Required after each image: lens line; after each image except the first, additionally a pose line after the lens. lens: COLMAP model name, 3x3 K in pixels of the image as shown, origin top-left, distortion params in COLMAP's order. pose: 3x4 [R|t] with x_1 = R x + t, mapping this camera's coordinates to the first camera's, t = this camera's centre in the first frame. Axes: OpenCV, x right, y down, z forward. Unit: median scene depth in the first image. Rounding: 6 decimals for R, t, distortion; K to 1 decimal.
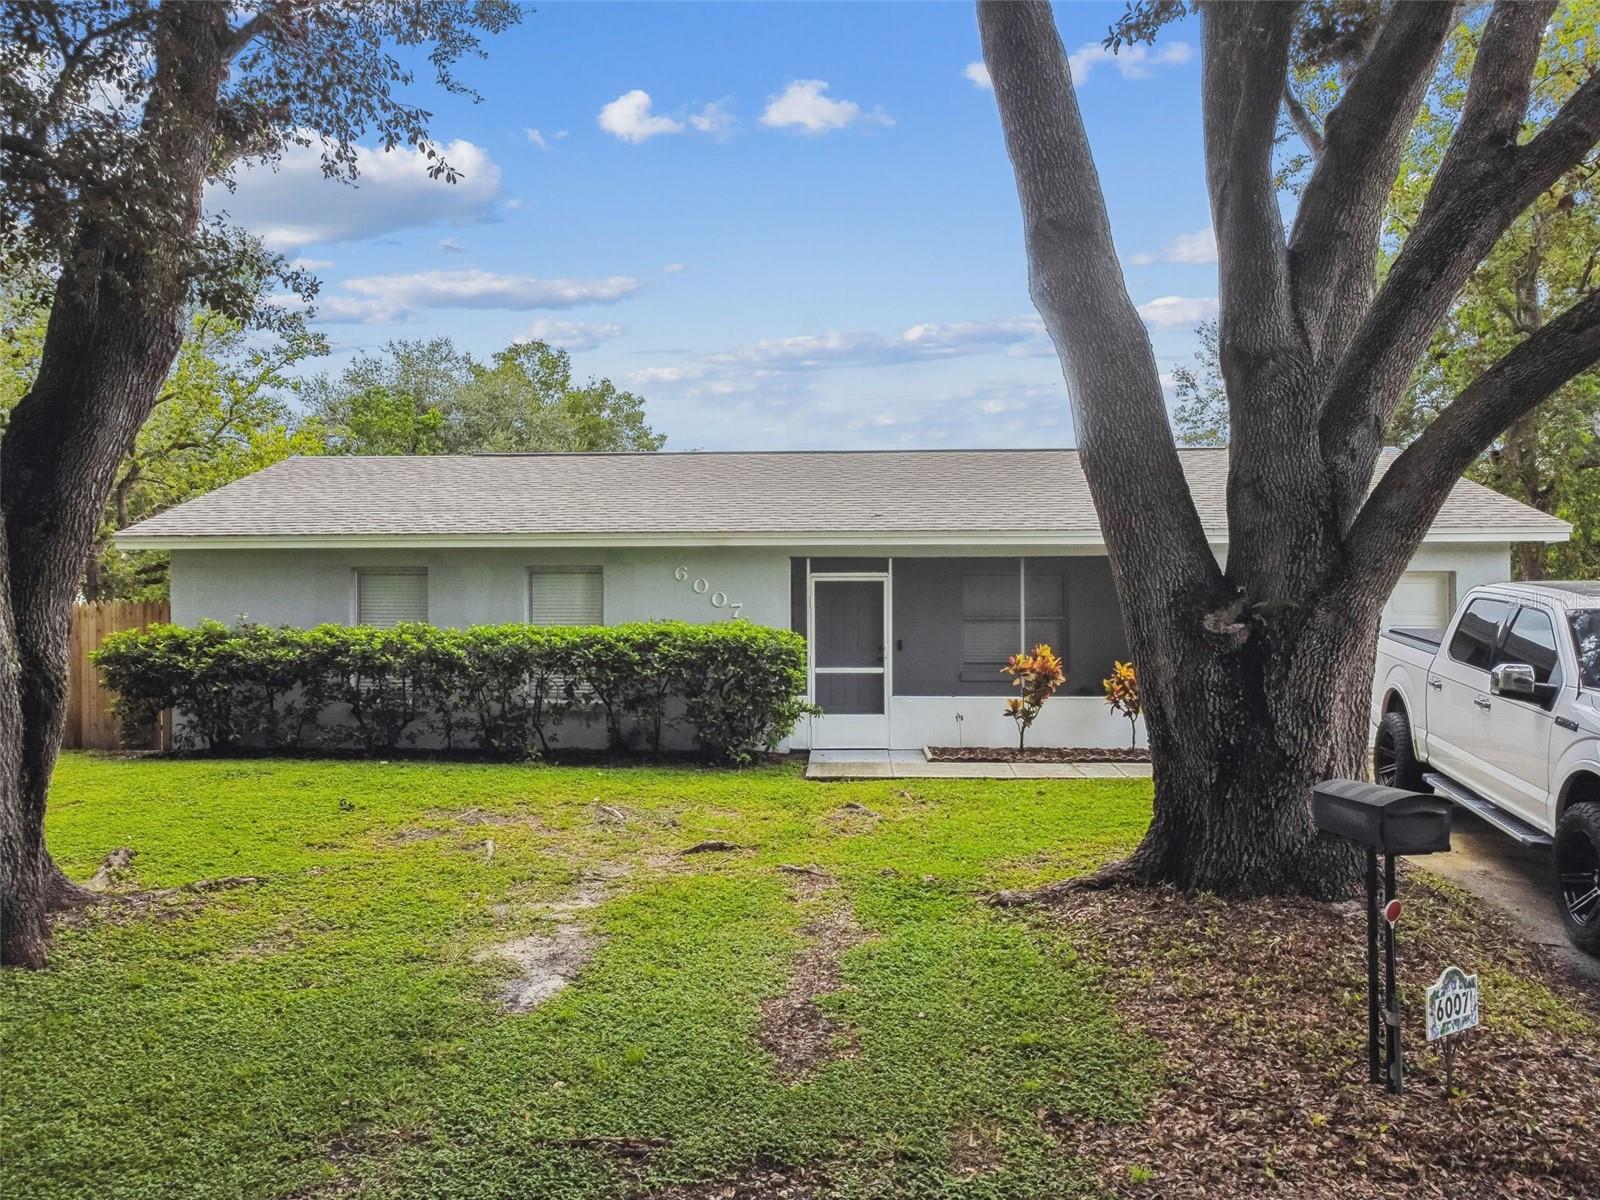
lens RADIAL K [[1225.8, 0, 806.6], [0, 1225.8, 622.0], [0, 0, 1]] dist [-0.003705, 0.000561]
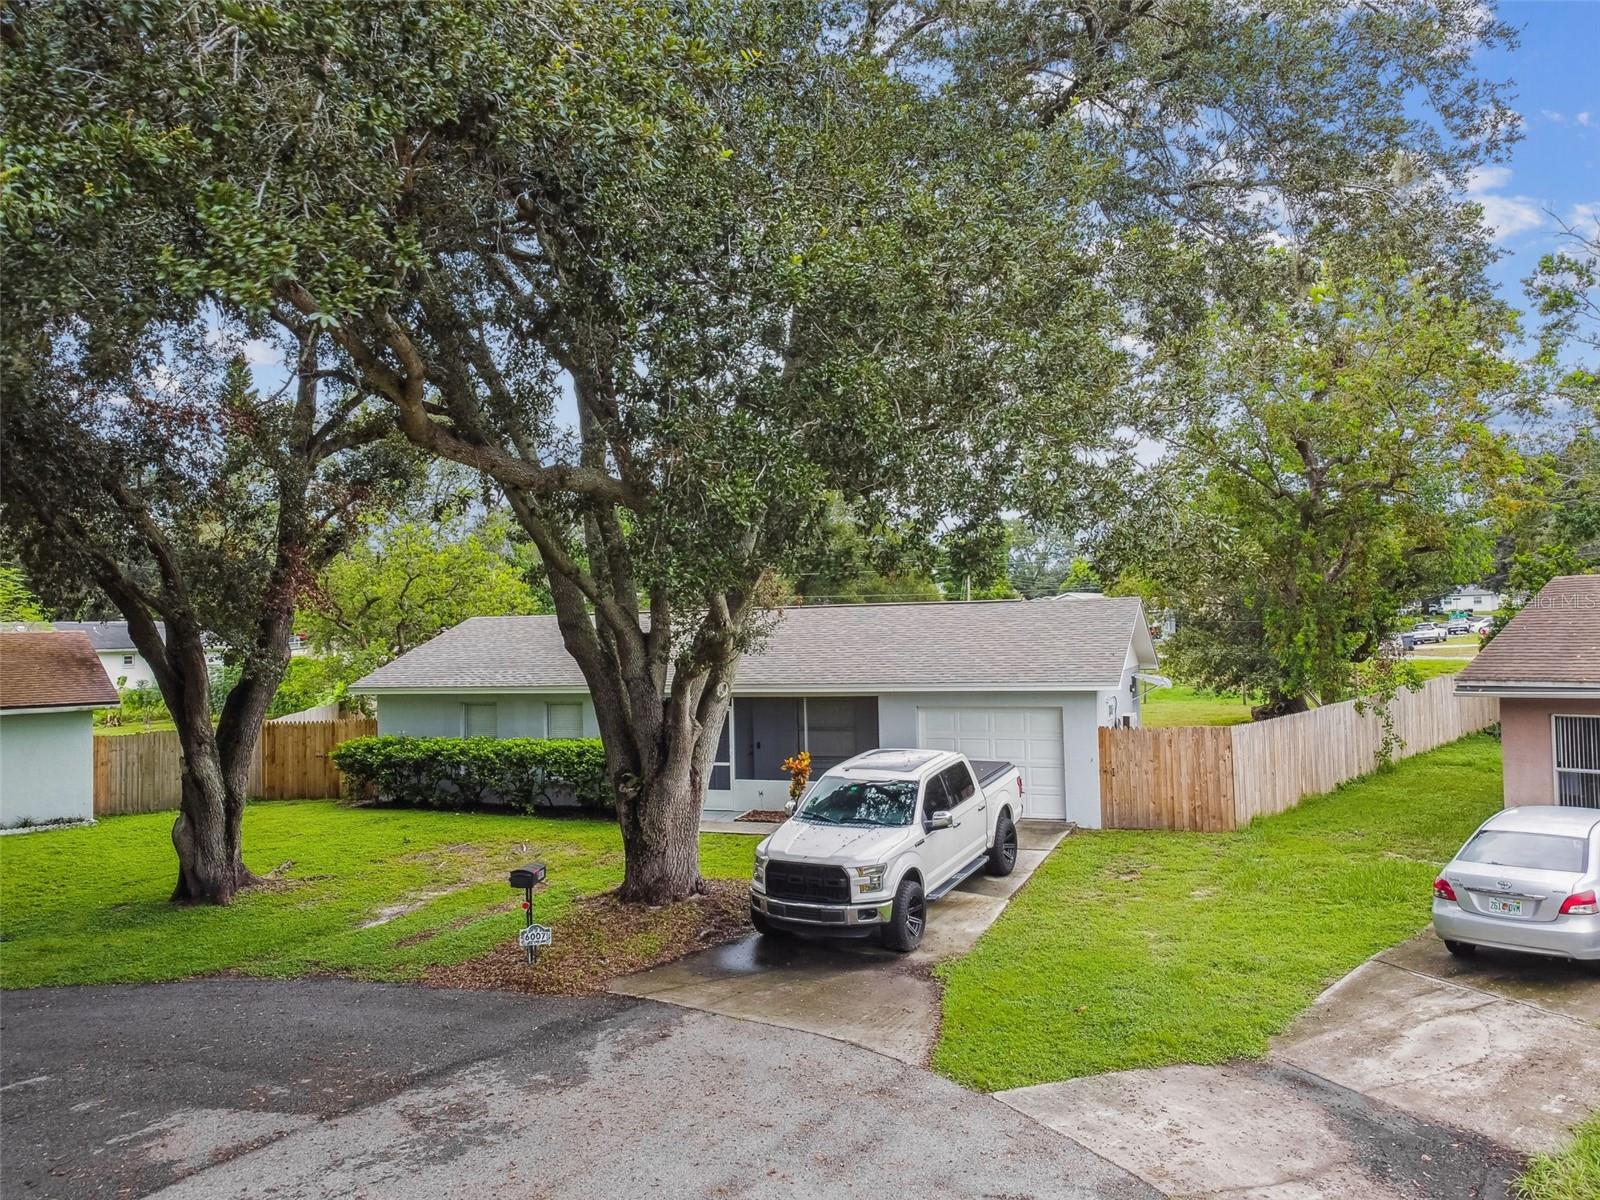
lens RADIAL K [[1204.3, 0, 800.0], [0, 1204.3, 600.0], [0, 0, 1]] dist [-0.000162, -0.003600]
pose [[0.950761, -0.028261, -0.308634, 0.738054], [0.022444, 0.999498, -0.022381, -0.161543], [0.309111, 0.014352, 0.950918, -0.604150]]
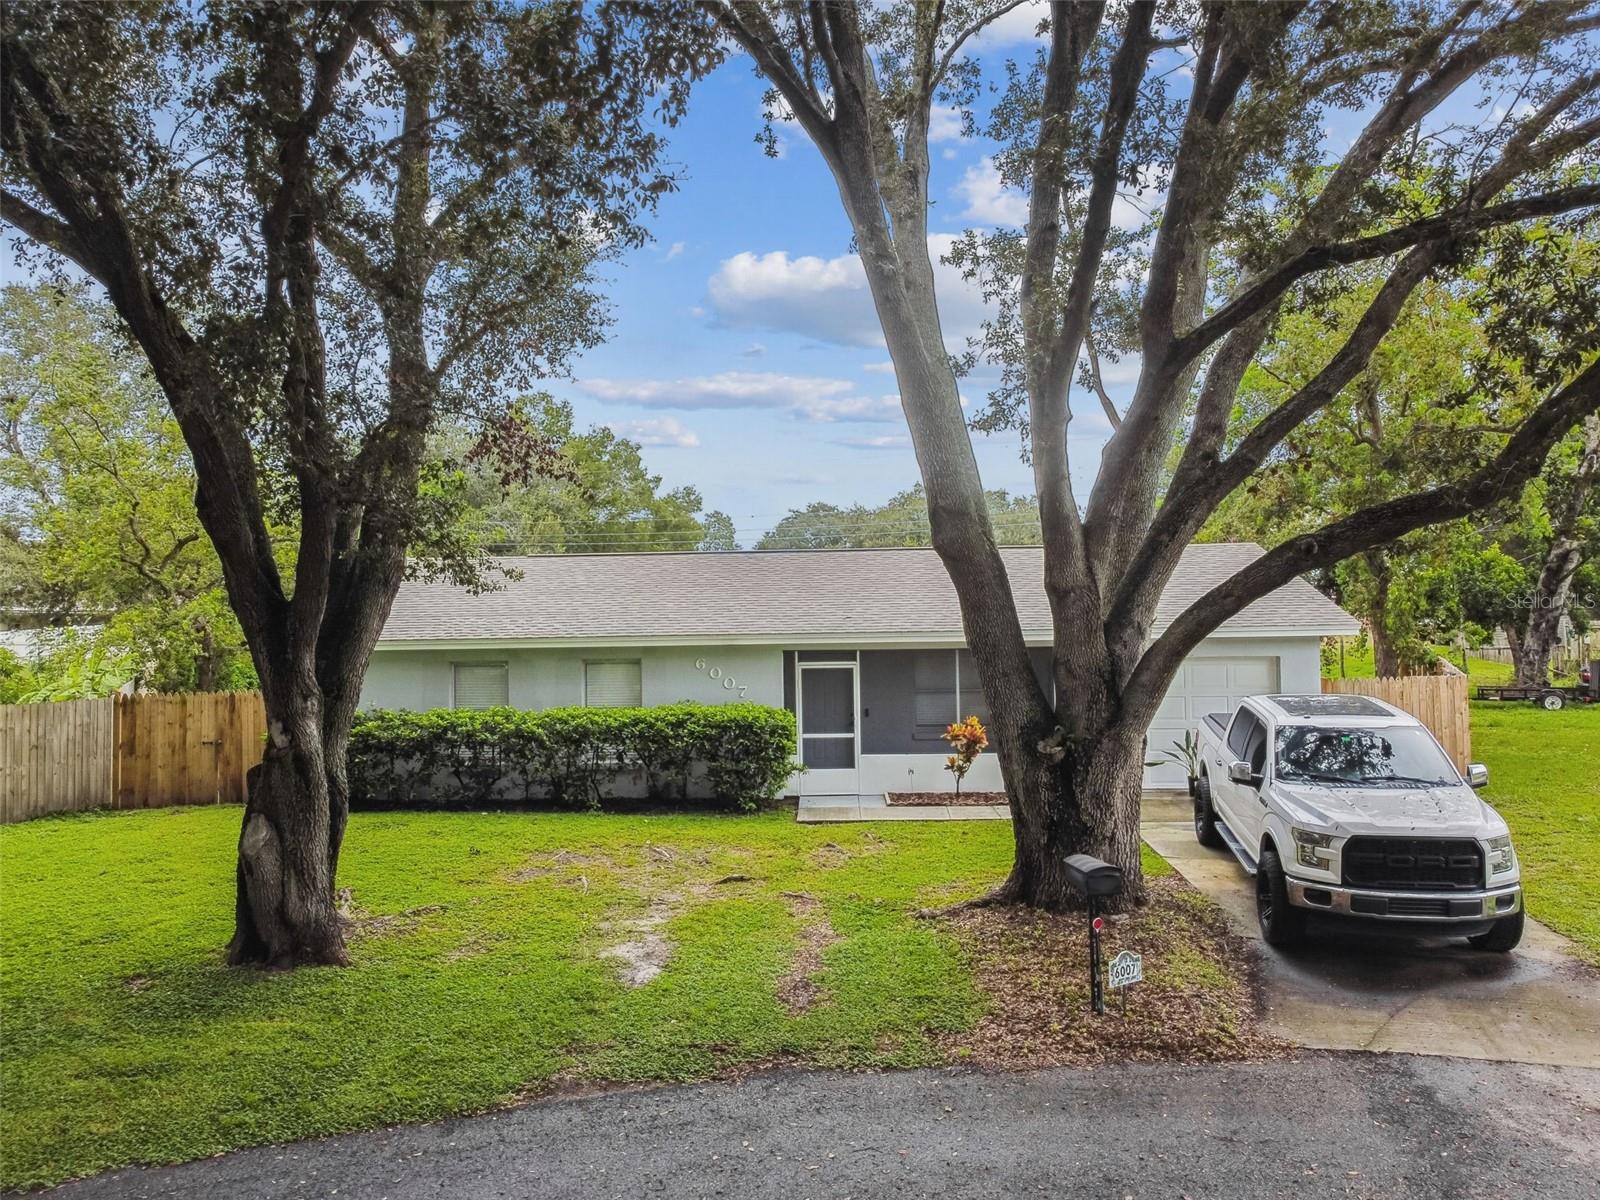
lens RADIAL K [[1204.3, 0, 800.0], [0, 1204.3, 600.0], [0, 0, 1]] dist [-0.000162, -0.003600]
pose [[0.999873, -0.013335, 0.008694, -0.005515], [0.013507, 0.999708, -0.020048, -0.089570], [-0.008424, 0.020163, 0.999761, -0.335783]]
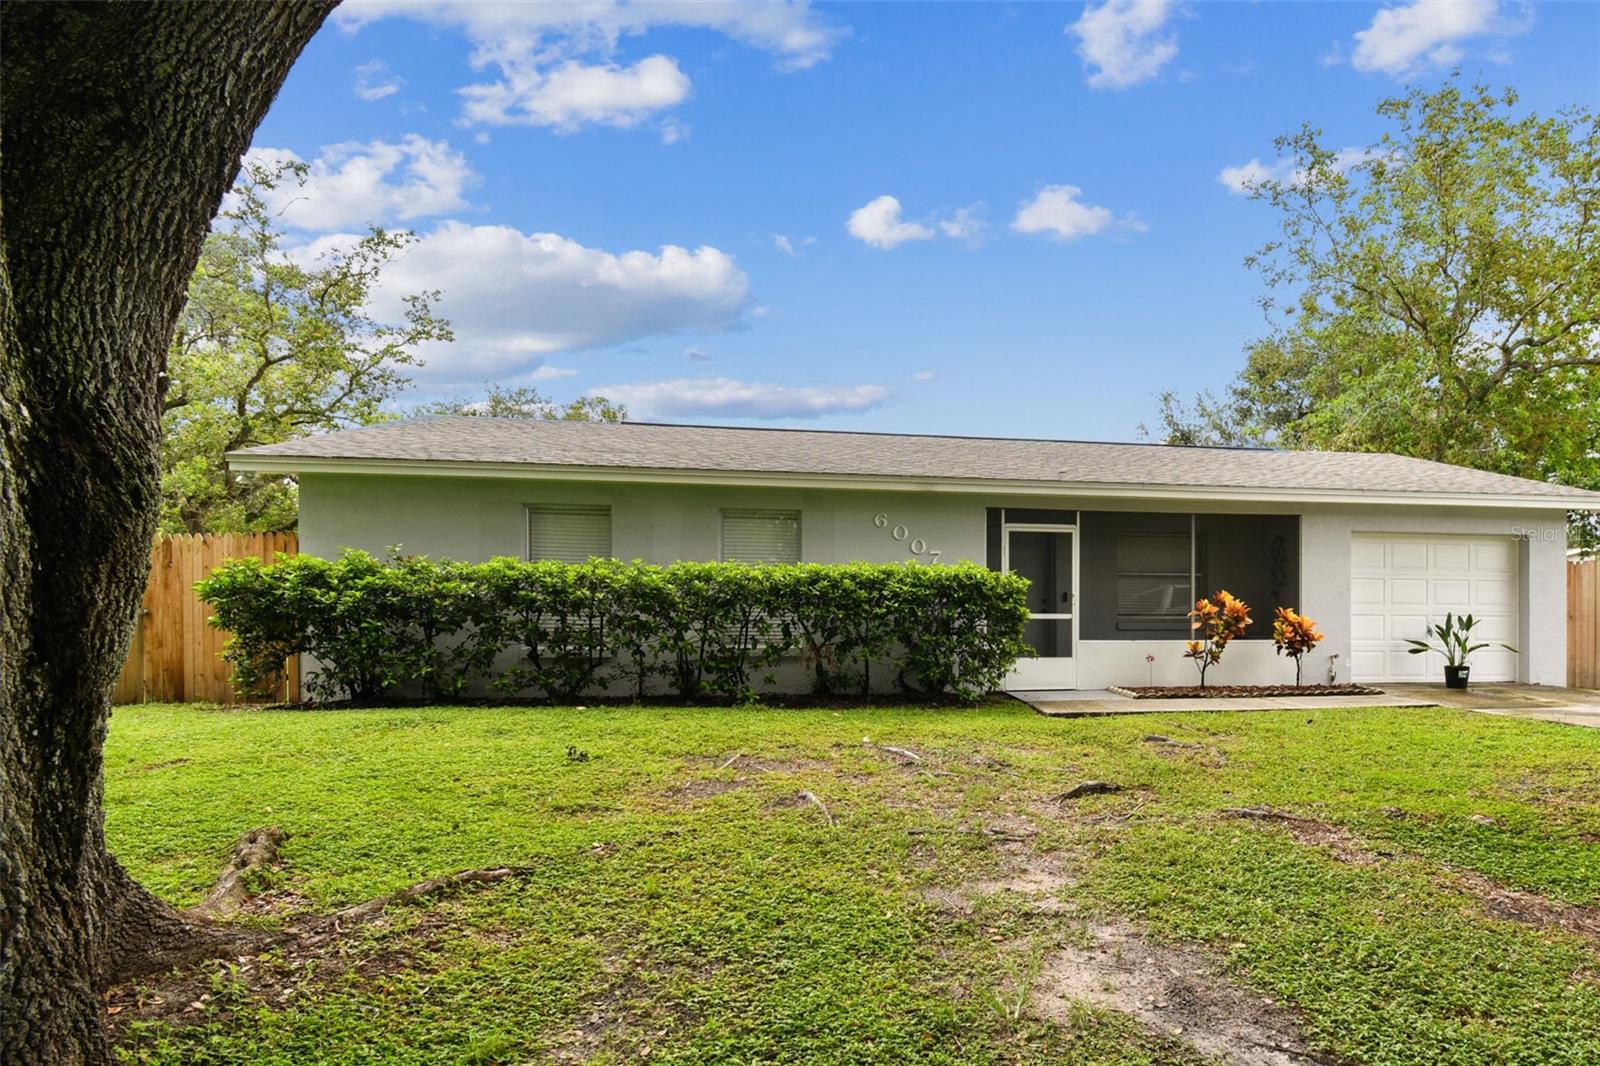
lens RADIAL K [[824.0, 0, 961.5], [0, 824.0, 637.1], [0, 0, 1]] dist [0.019225, -0.025948]
pose [[0.974917, 0.000921, 0.222566, -0.209038], [-0.003166, 0.999948, 0.009730, 0.055944], [-0.222545, -0.010191, 0.974869, 0.351614]]
